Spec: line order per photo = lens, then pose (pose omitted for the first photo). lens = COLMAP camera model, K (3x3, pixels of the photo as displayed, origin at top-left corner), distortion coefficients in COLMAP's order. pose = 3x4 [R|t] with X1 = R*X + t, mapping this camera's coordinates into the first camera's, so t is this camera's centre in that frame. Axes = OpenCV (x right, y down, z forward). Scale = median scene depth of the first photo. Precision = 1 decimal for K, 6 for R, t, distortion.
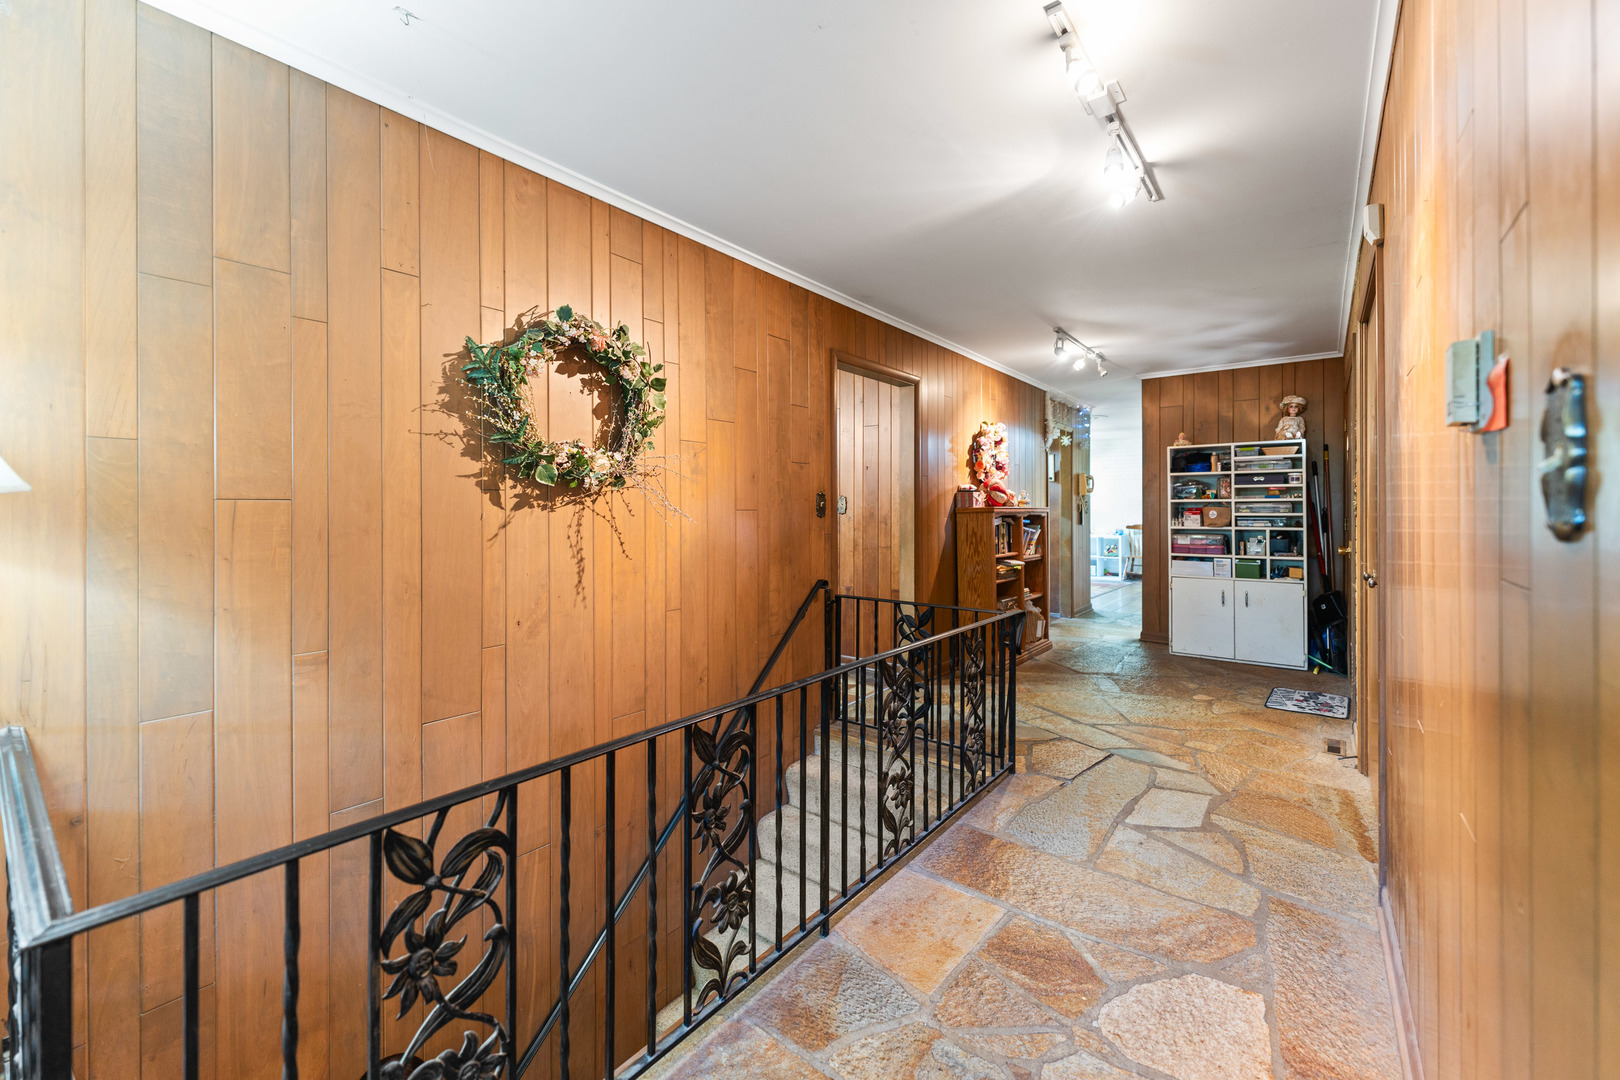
lens RADIAL K [[652.3, 0, 826.0], [0, 652.3, 509.1], [0, 0, 1]] dist [-0.002243, -0.000004]
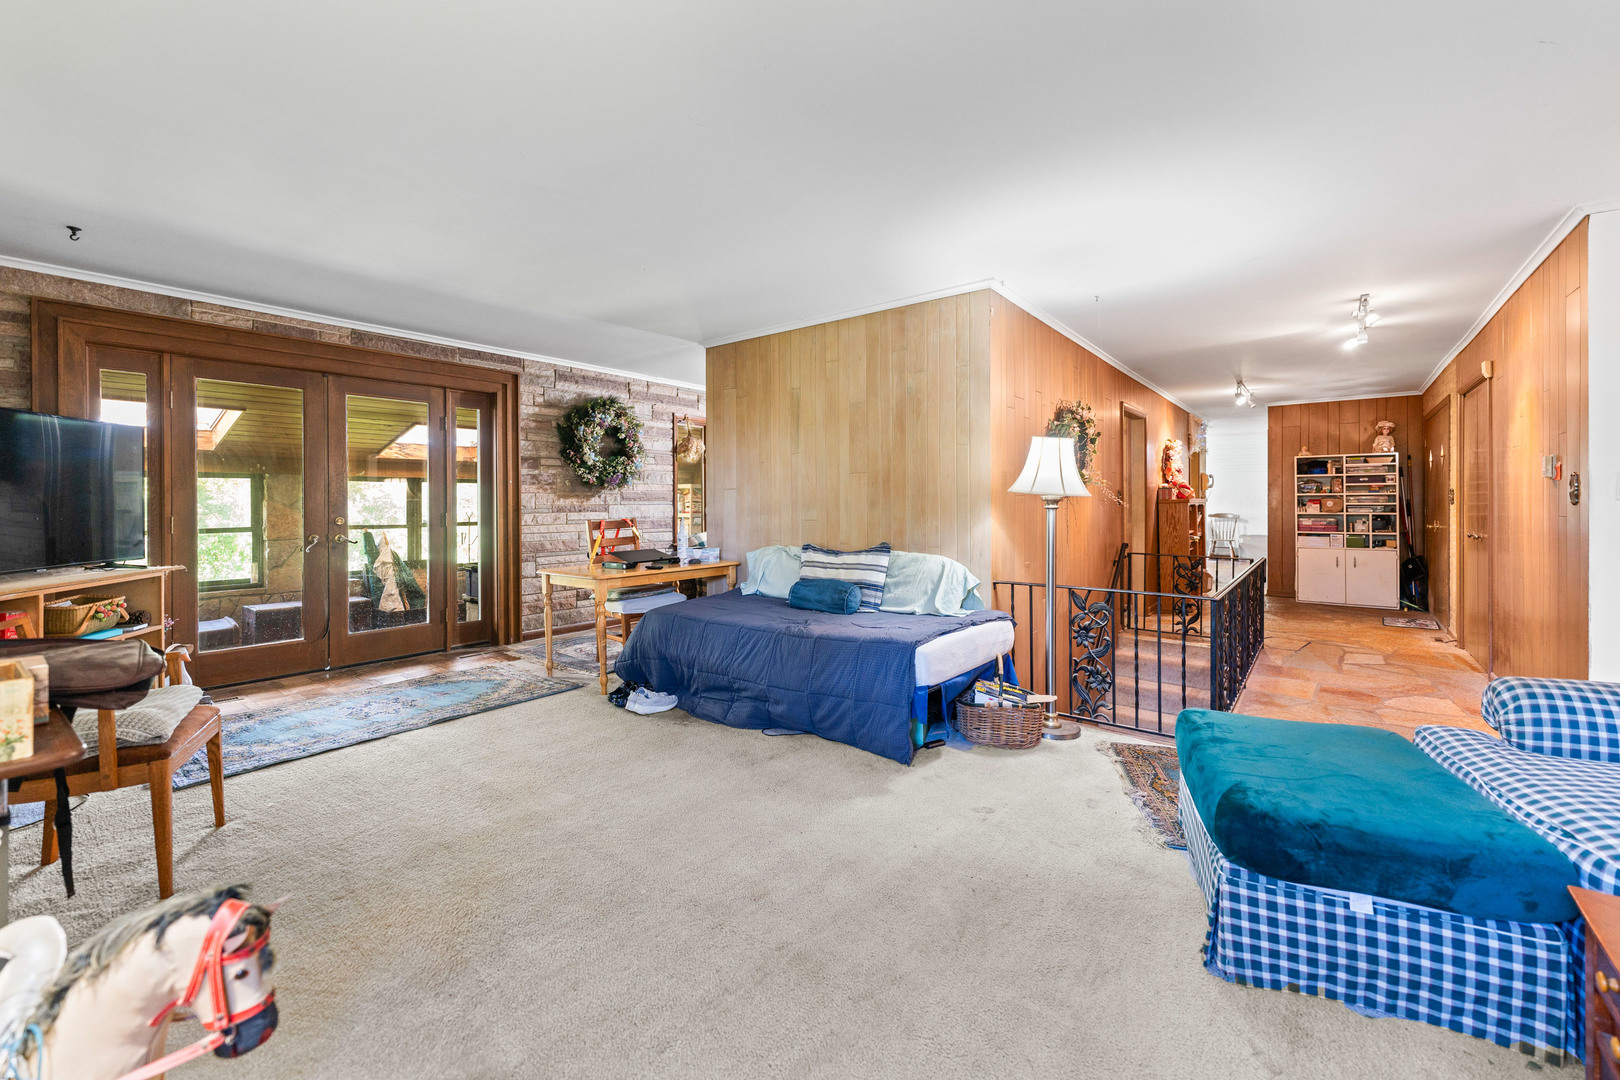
lens RADIAL K [[652.3, 0, 825.4], [0, 652.3, 504.4], [0, 0, 1]] dist [-0.002243, -0.000004]
pose [[0.999950, -0.001446, -0.009845, -0.513576], [0.001490, 0.999989, 0.004481, 0.001106], [0.009838, -0.004496, 0.999941, -0.455828]]
